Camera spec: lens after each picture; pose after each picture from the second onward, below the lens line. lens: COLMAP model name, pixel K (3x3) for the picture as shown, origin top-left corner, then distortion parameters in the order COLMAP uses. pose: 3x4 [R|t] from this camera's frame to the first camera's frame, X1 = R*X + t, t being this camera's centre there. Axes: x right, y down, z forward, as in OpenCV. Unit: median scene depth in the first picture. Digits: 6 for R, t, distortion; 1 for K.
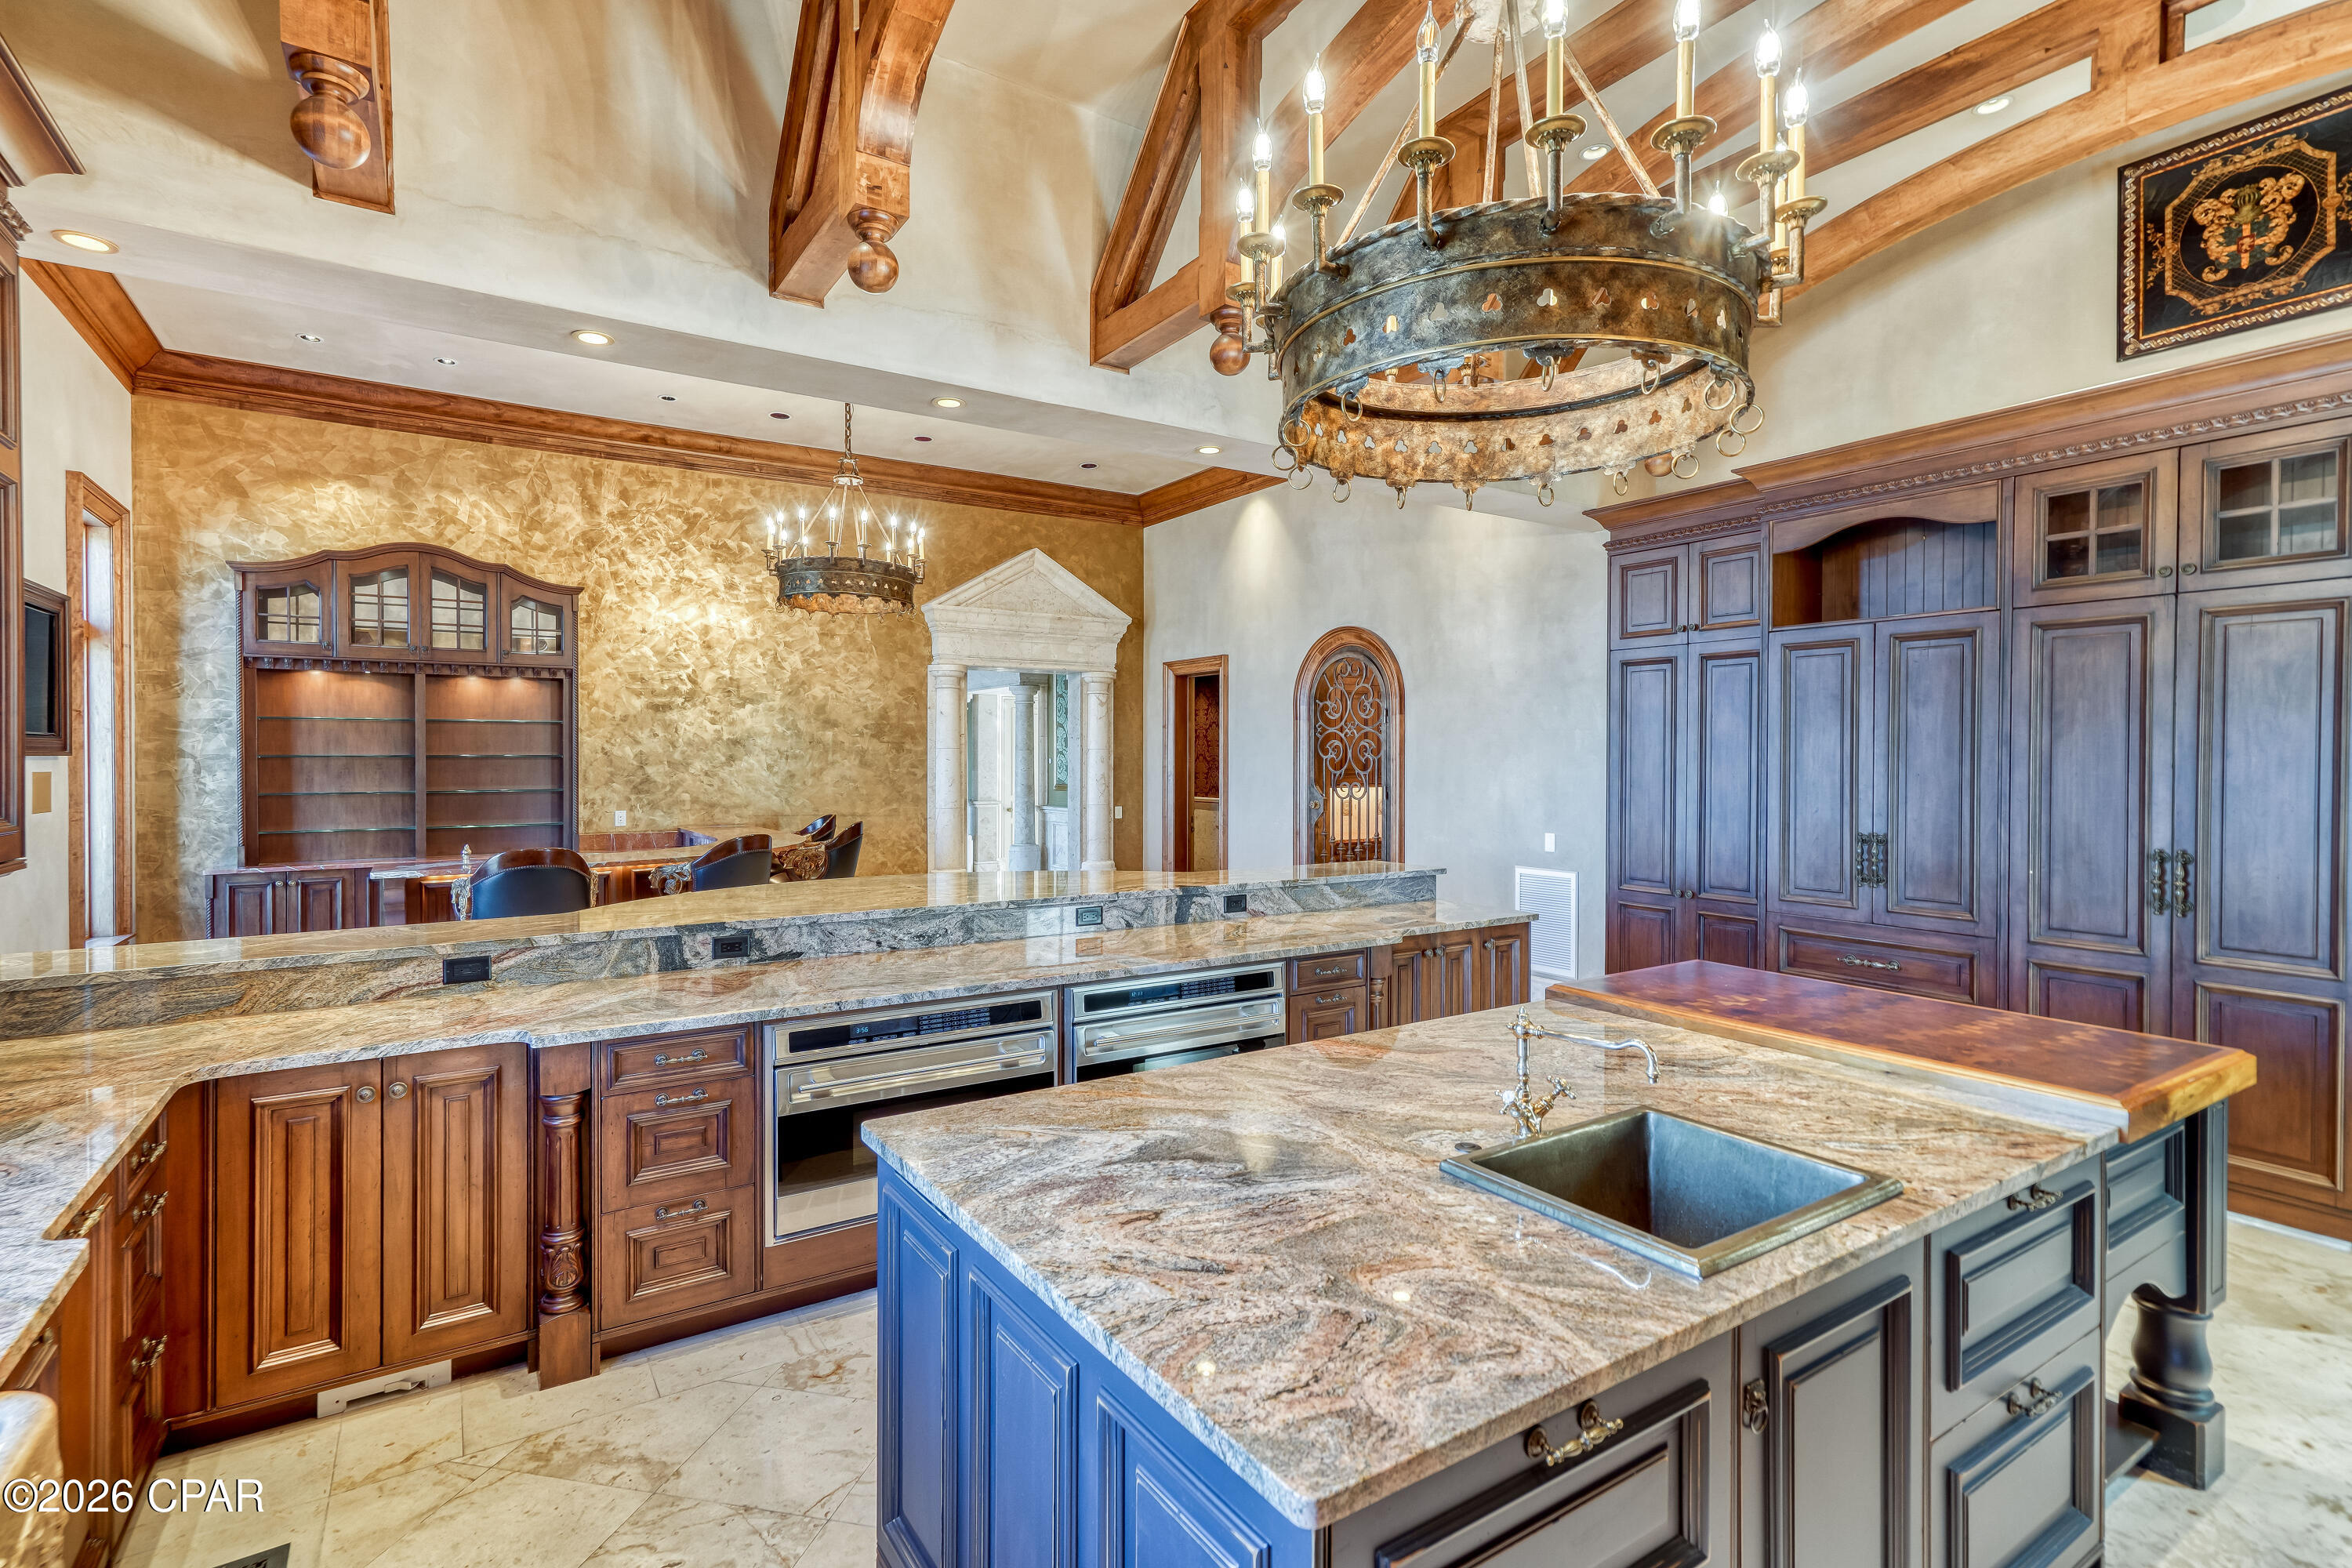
lens RADIAL K [[1088.5, 0, 1182.8], [0, 1088.5, 757.4], [0, 0, 1]] dist [0.002511, 0.010769]
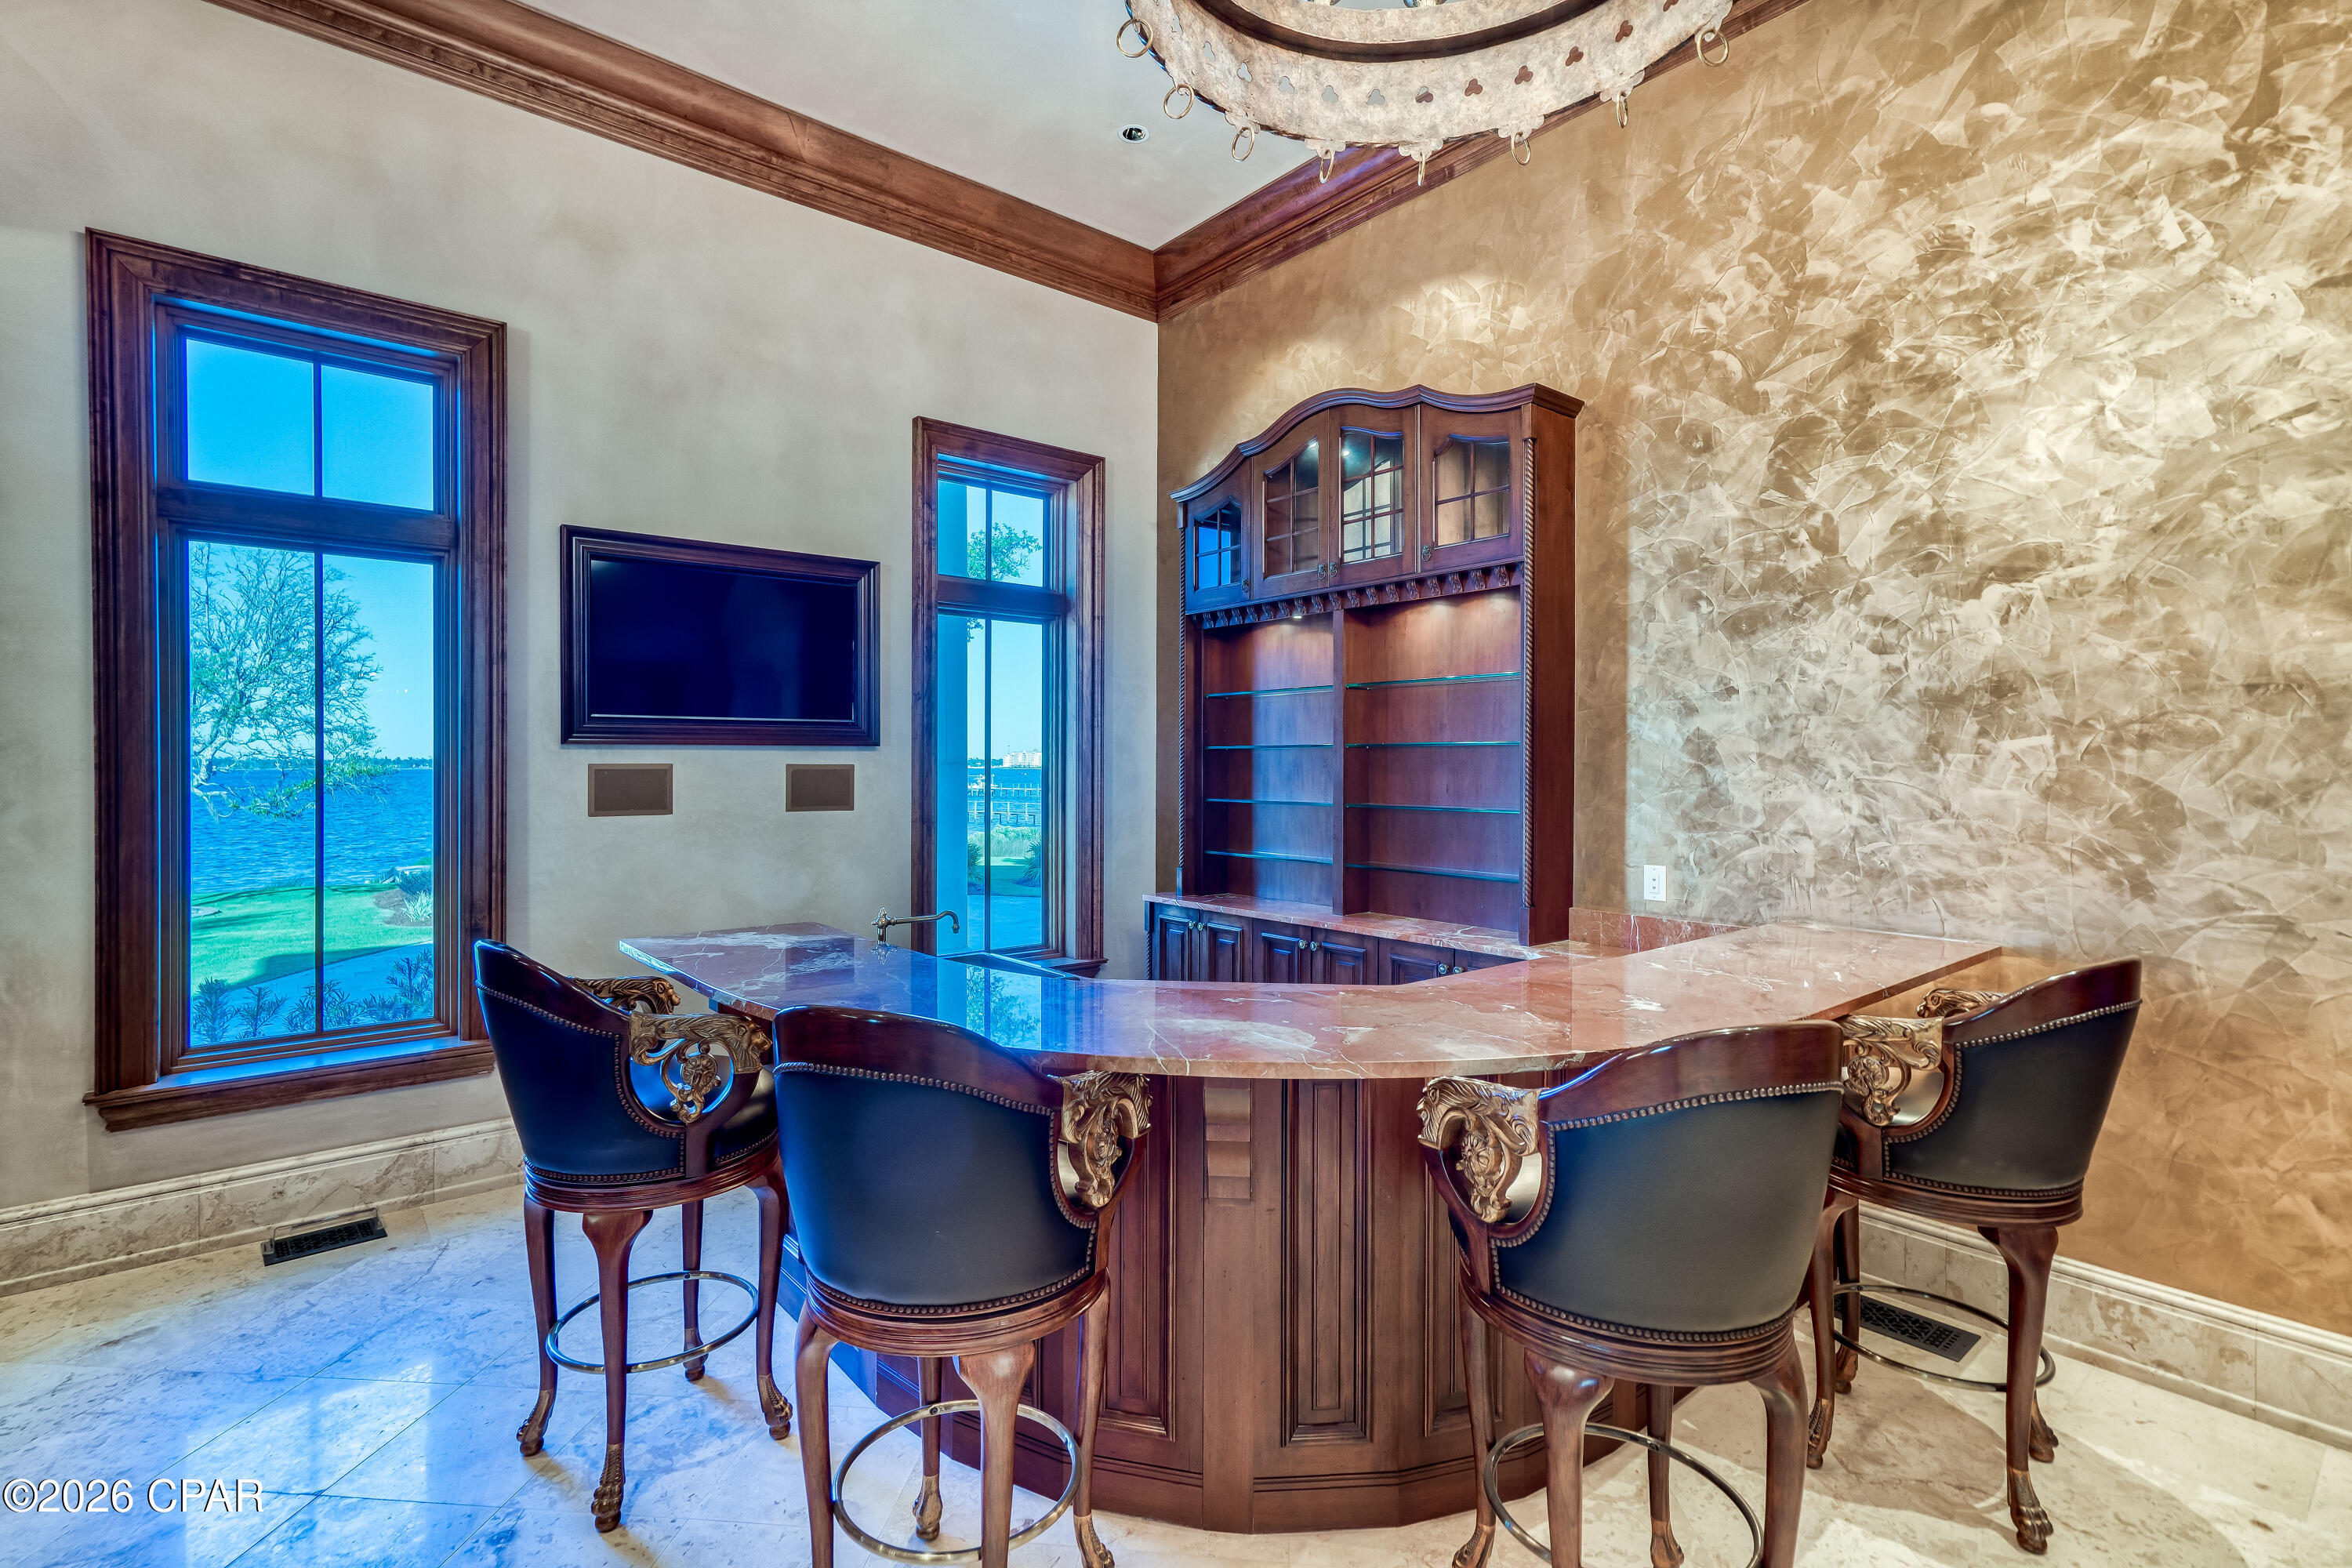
lens RADIAL K [[1098.8, 0, 1137.8], [0, 1098.8, 768.8], [0, 0, 1]] dist [0.000220, 0.010390]
pose [[0.102531, 0.007519, -0.994701, -0.095323], [-0.002865, 0.999970, 0.007264, 0.007054], [0.994726, 0.002105, 0.102549, 0.775260]]
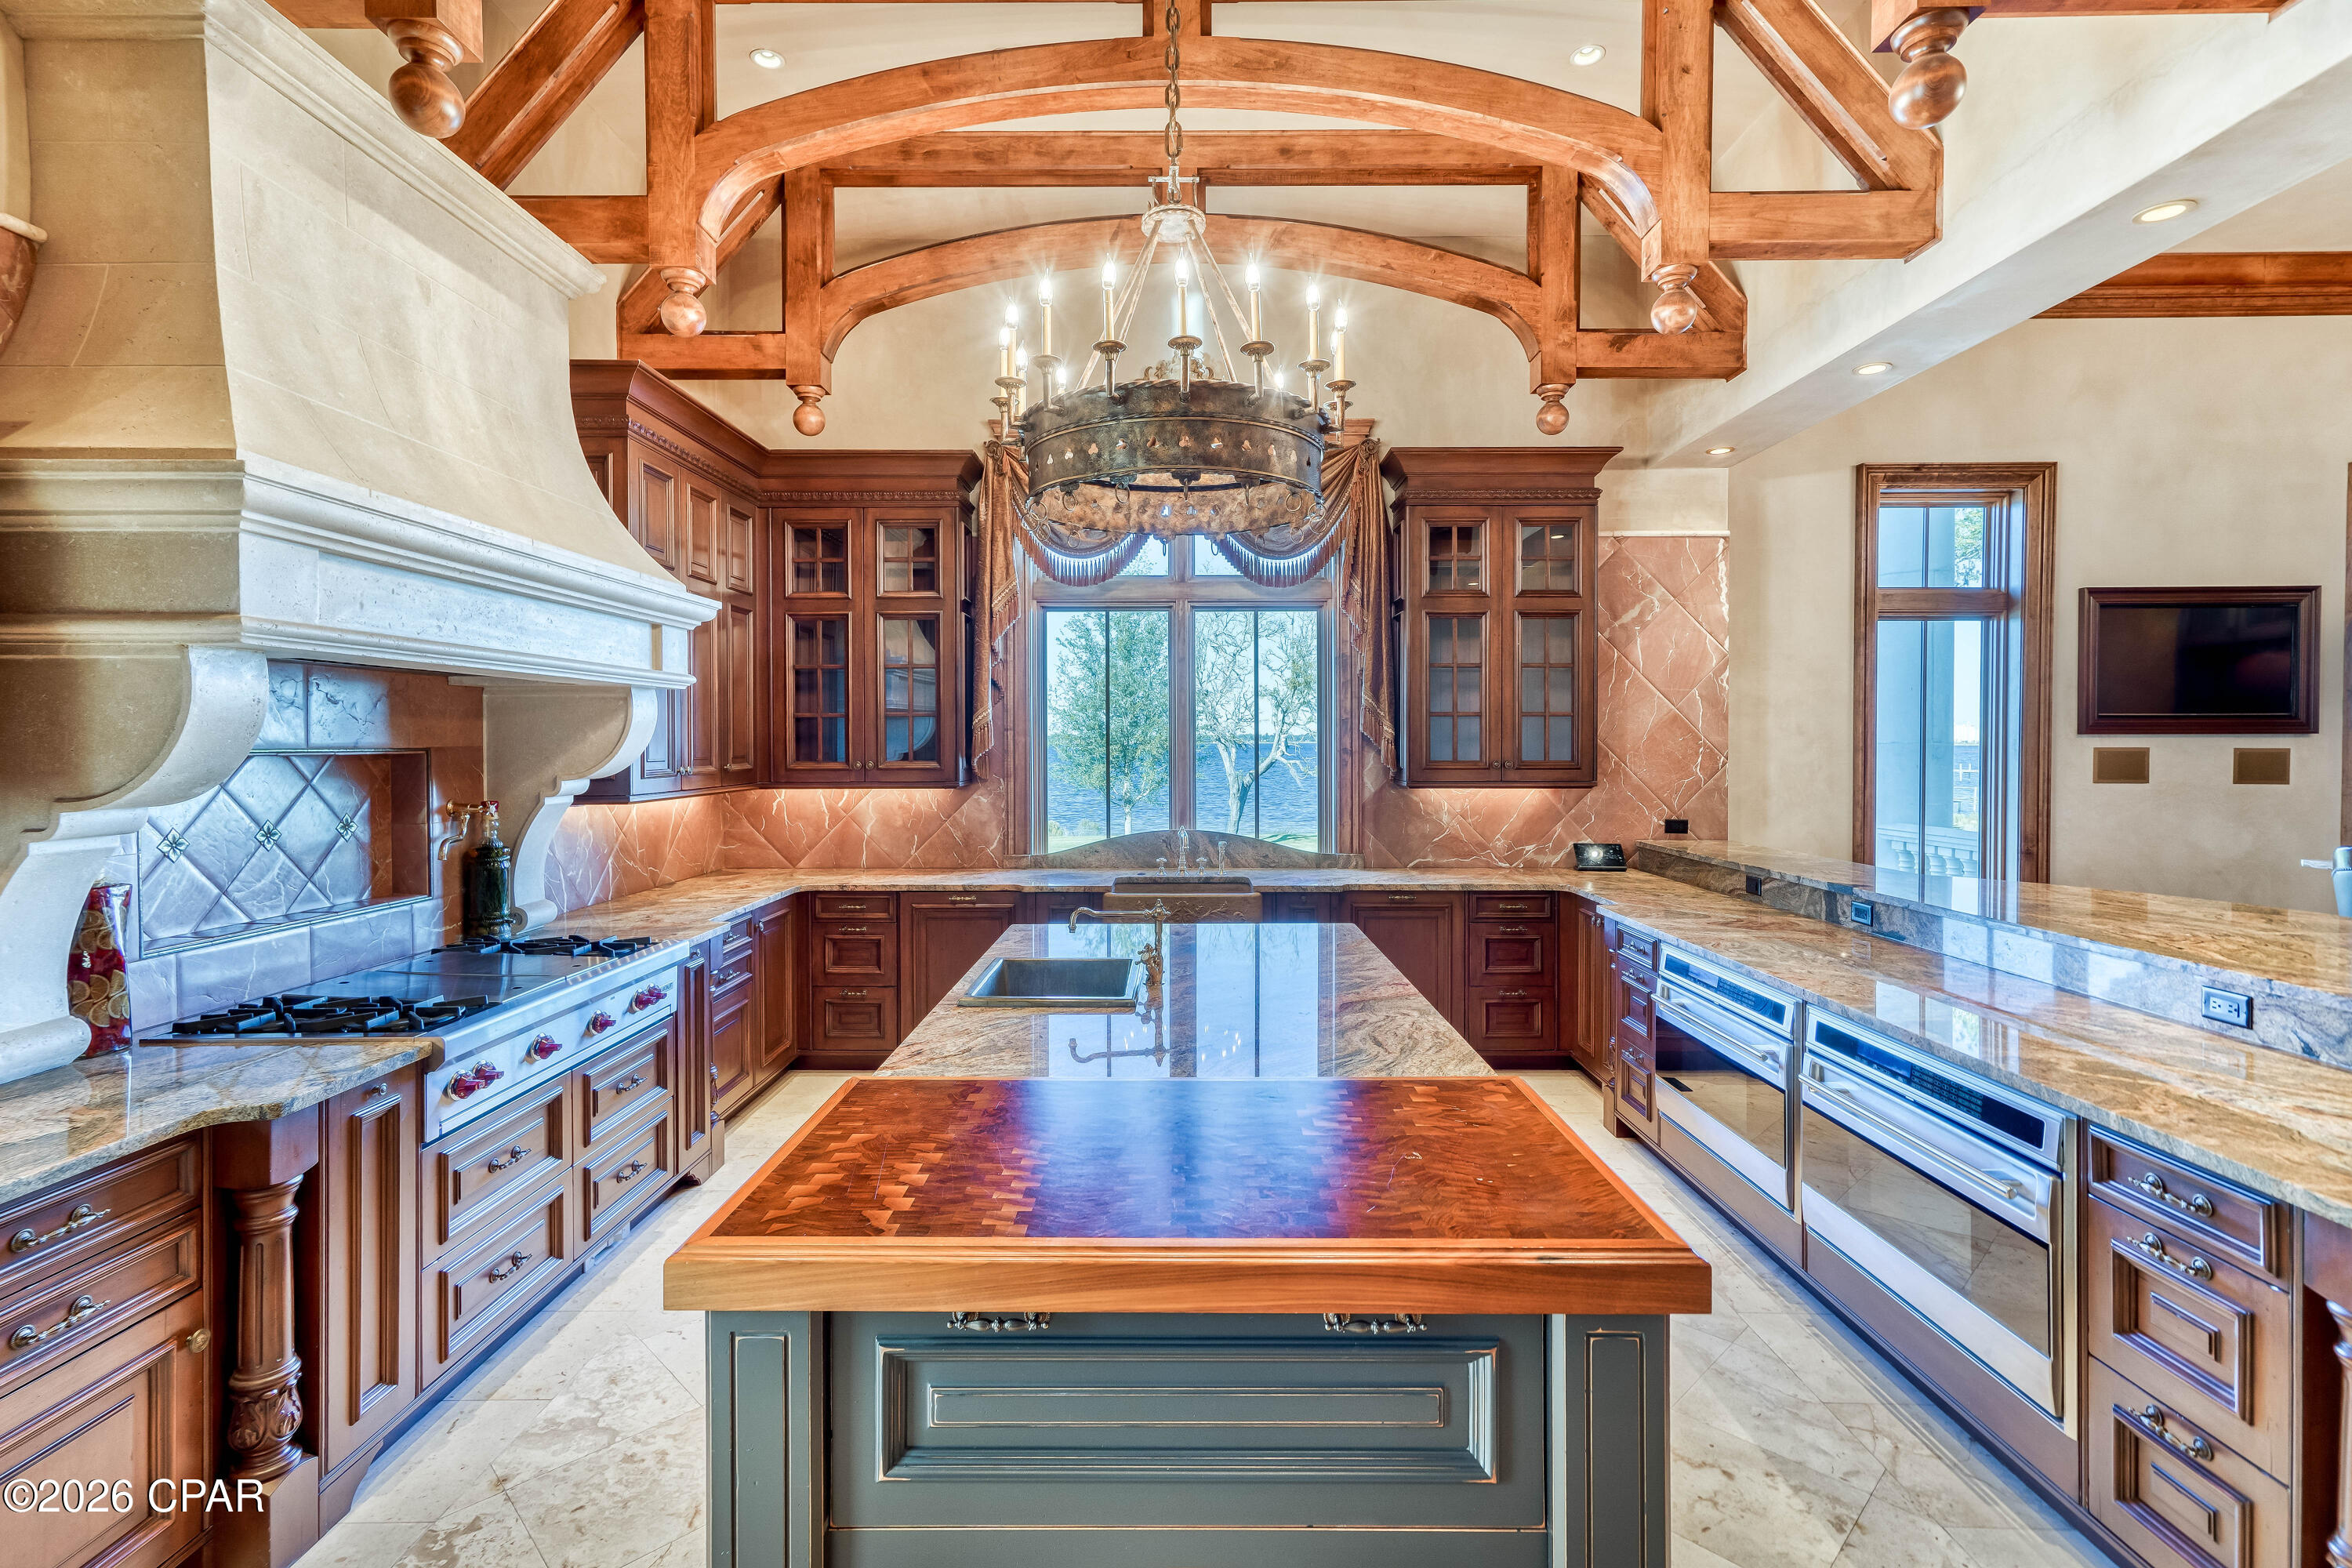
lens RADIAL K [[1100.8, 0, 1169.5], [0, 1100.8, 754.7], [0, 0, 1]] dist [-0.000157, 0.009272]
pose [[-0.548045, 0.012088, -0.836362, 0.359150], [-0.002964, 0.999861, 0.016393, 0.003950], [0.836444, 0.011463, -0.547933, 0.455164]]
